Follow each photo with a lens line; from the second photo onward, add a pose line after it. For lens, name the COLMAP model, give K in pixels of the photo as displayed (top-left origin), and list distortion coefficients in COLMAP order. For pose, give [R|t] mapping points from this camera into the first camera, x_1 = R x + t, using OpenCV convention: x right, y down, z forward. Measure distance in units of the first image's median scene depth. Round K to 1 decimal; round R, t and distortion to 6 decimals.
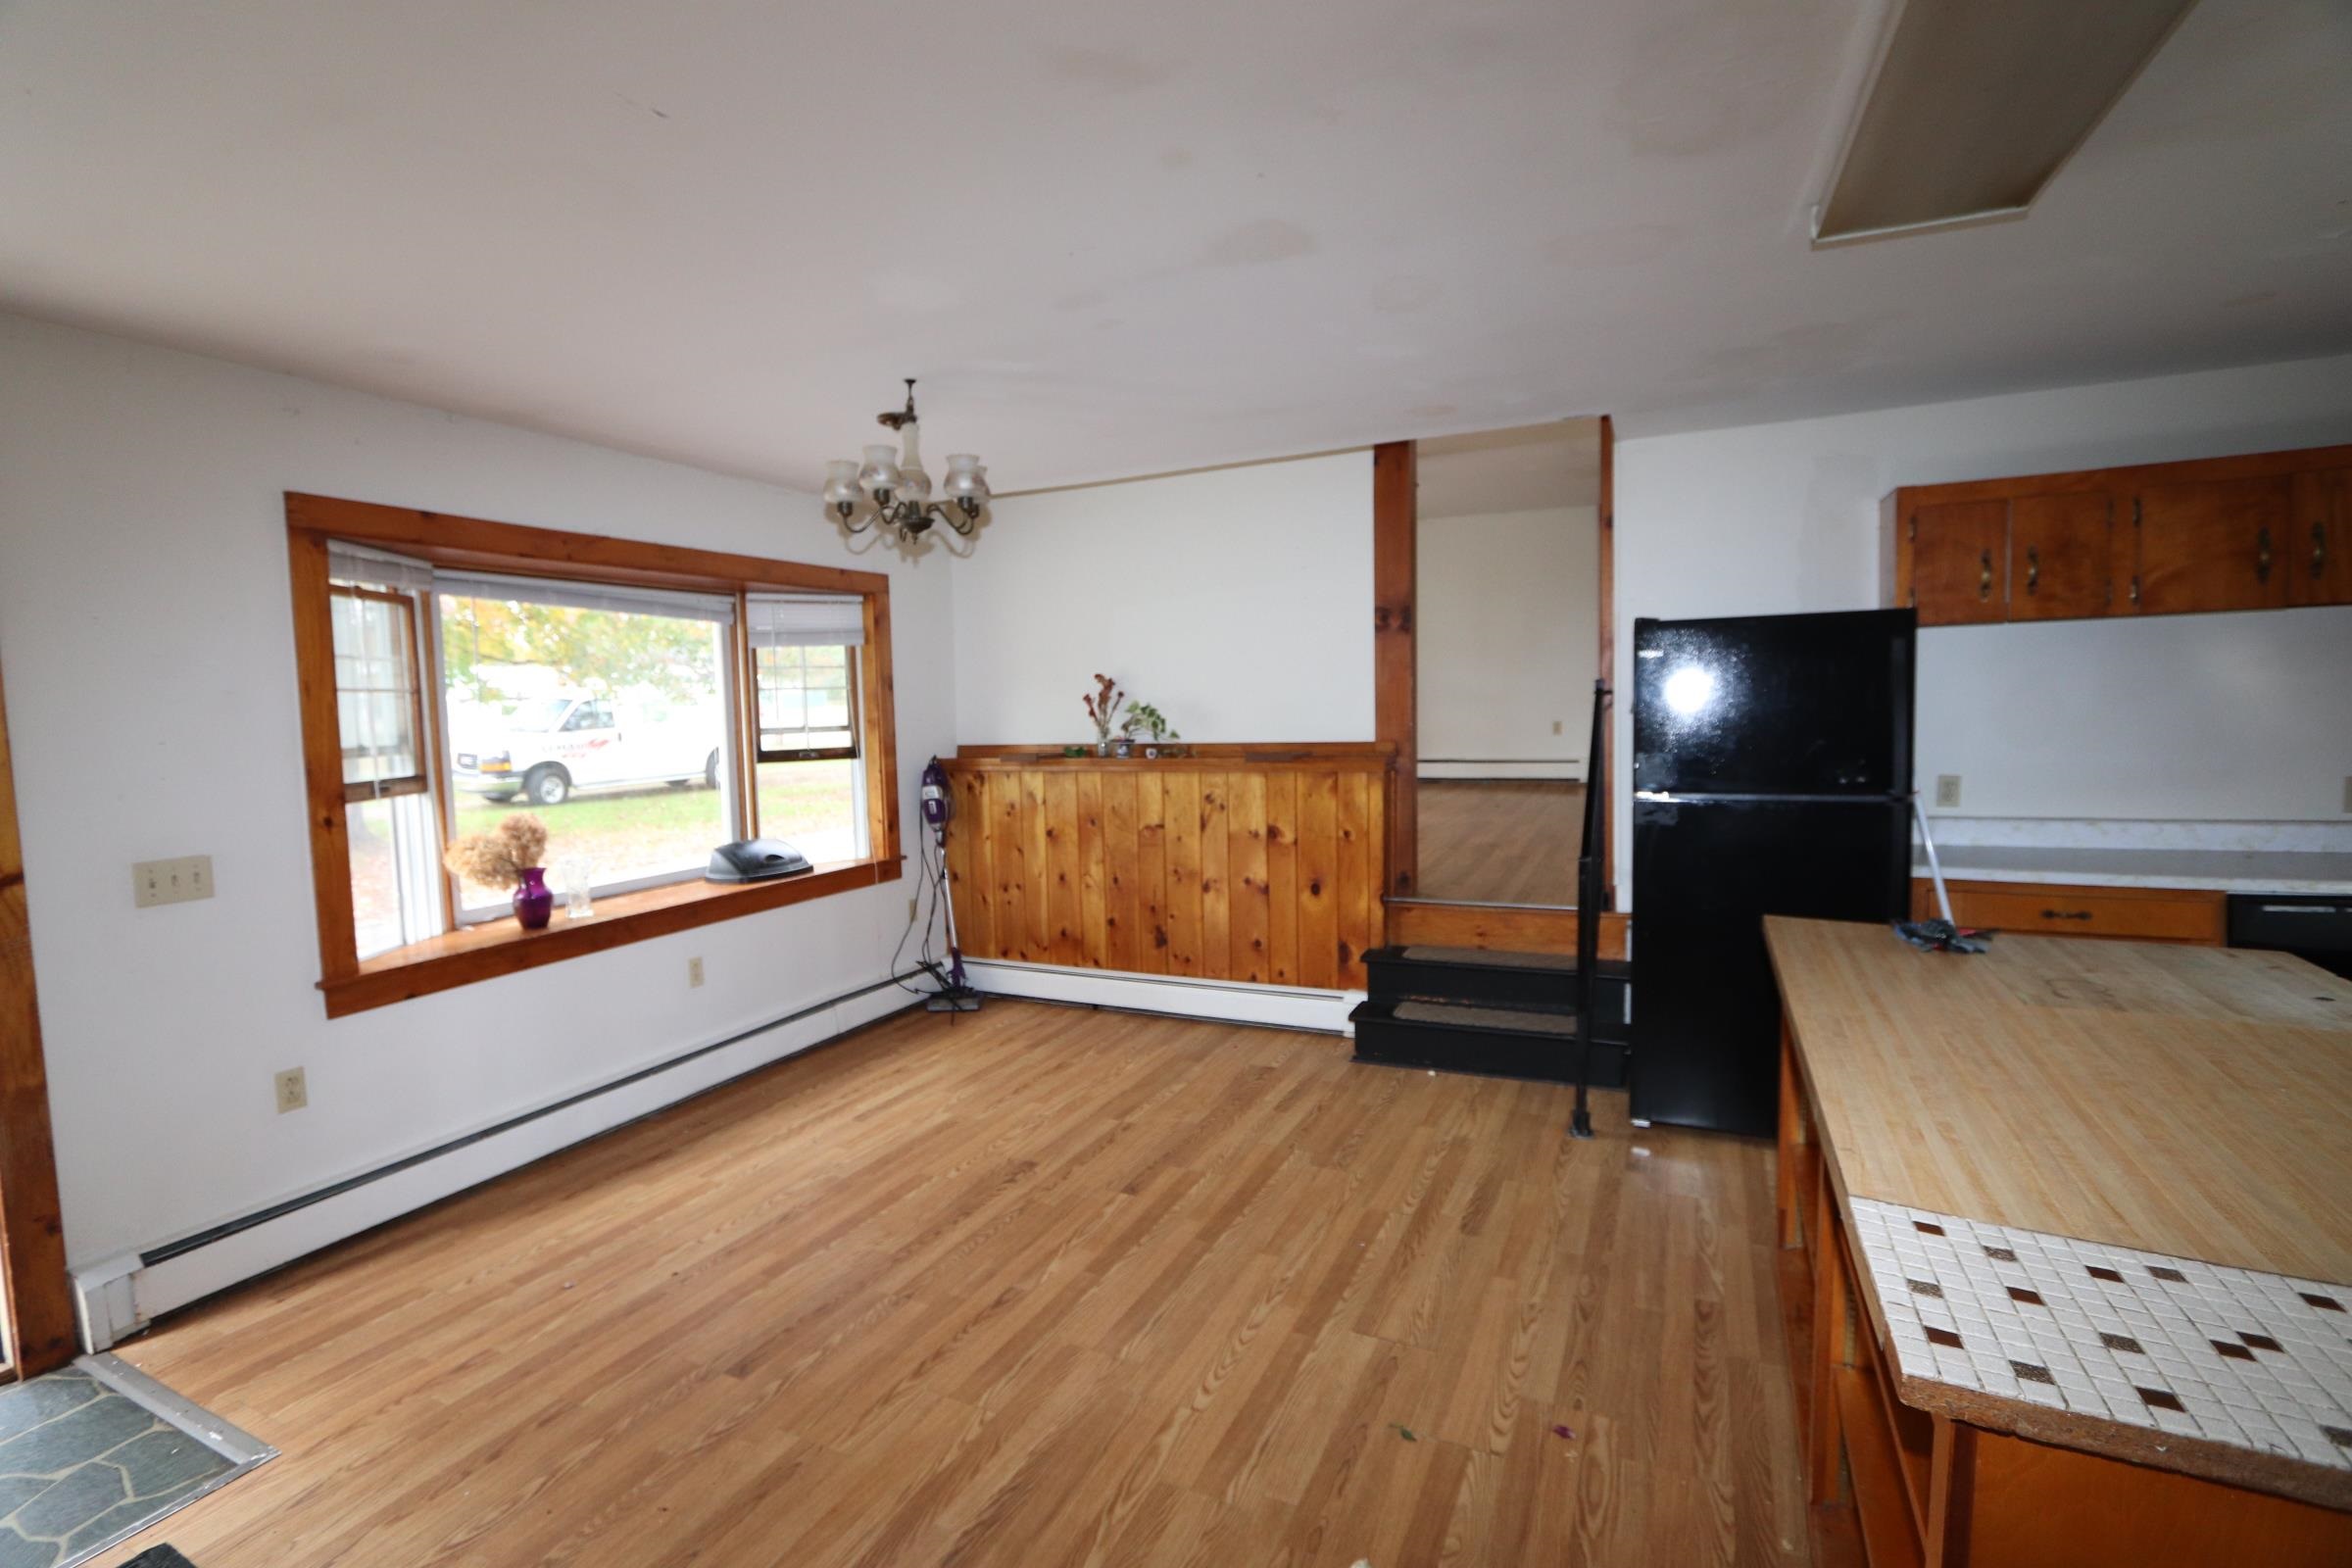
lens RADIAL K [[1080.9, 0, 1171.7], [0, 1080.9, 775.9], [0, 0, 1]] dist [-0.013609, -0.000565]
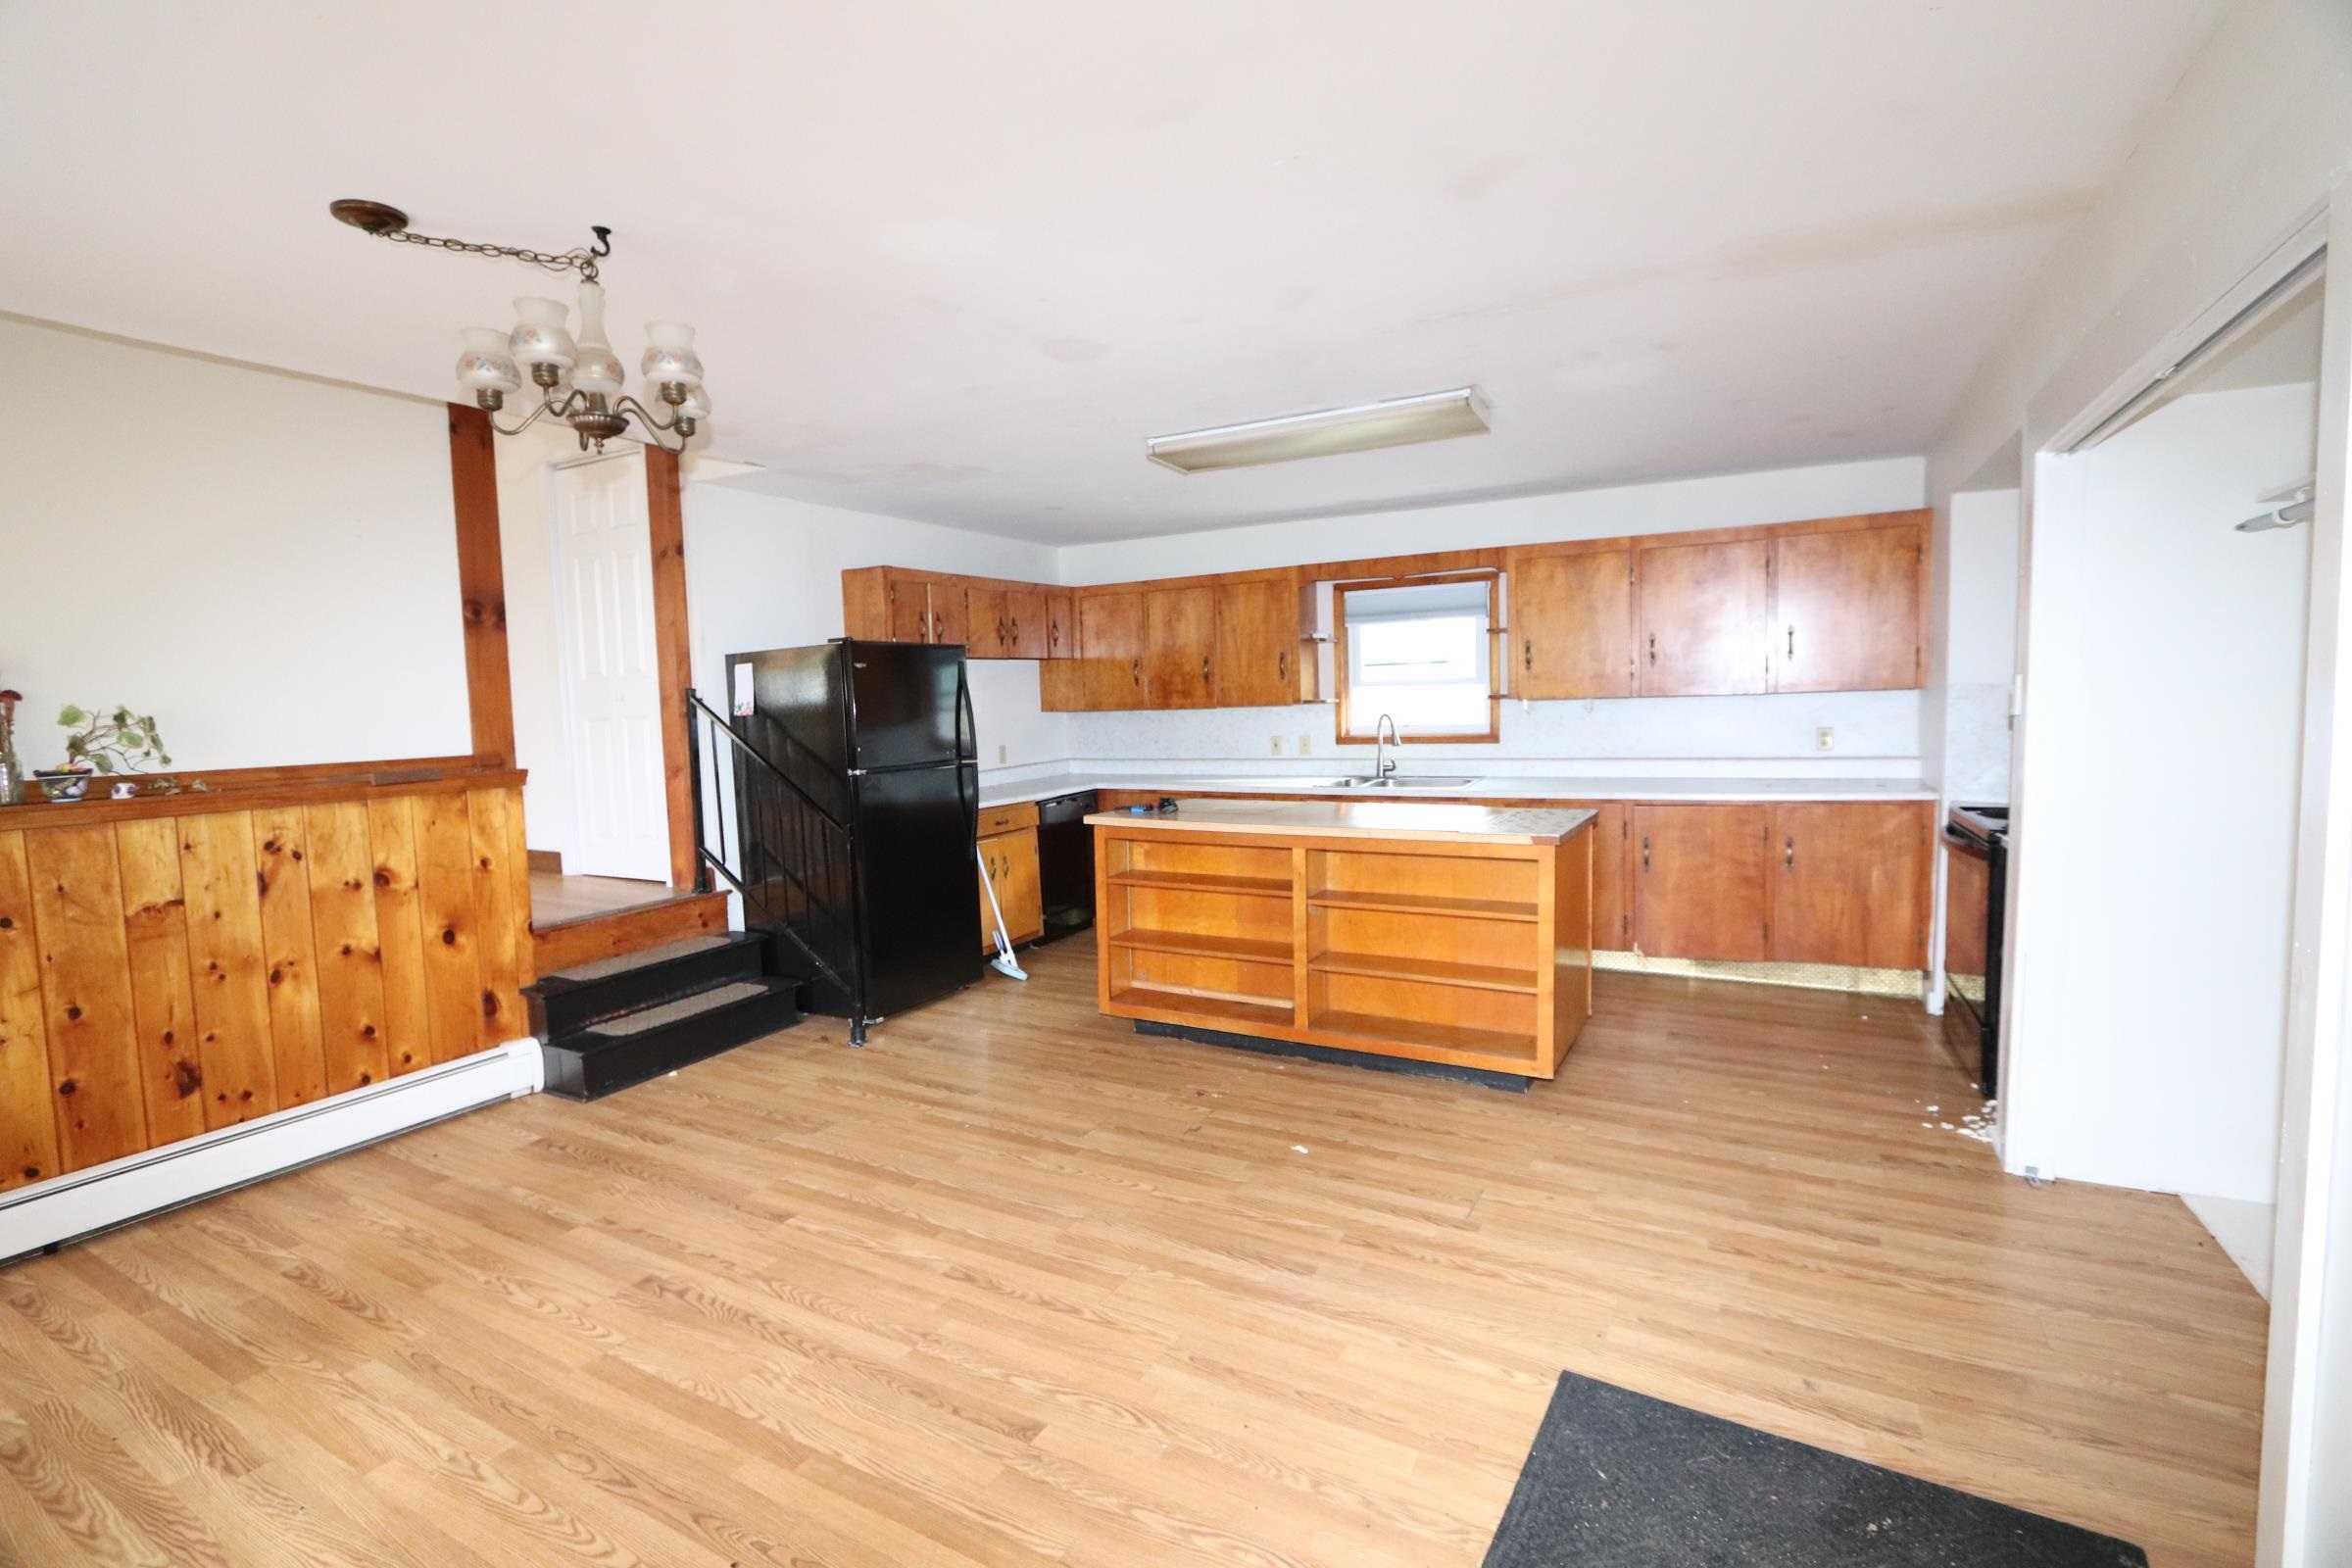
lens RADIAL K [[1080.9, 0, 1155.1], [0, 1080.9, 778.7], [0, 0, 1]] dist [-0.013609, -0.000565]
pose [[0.064703, -0.048231, 0.996738, -0.686312], [0.097271, 0.994380, 0.041802, 0.004592], [-0.993153, 0.094249, 0.069031, 0.441787]]
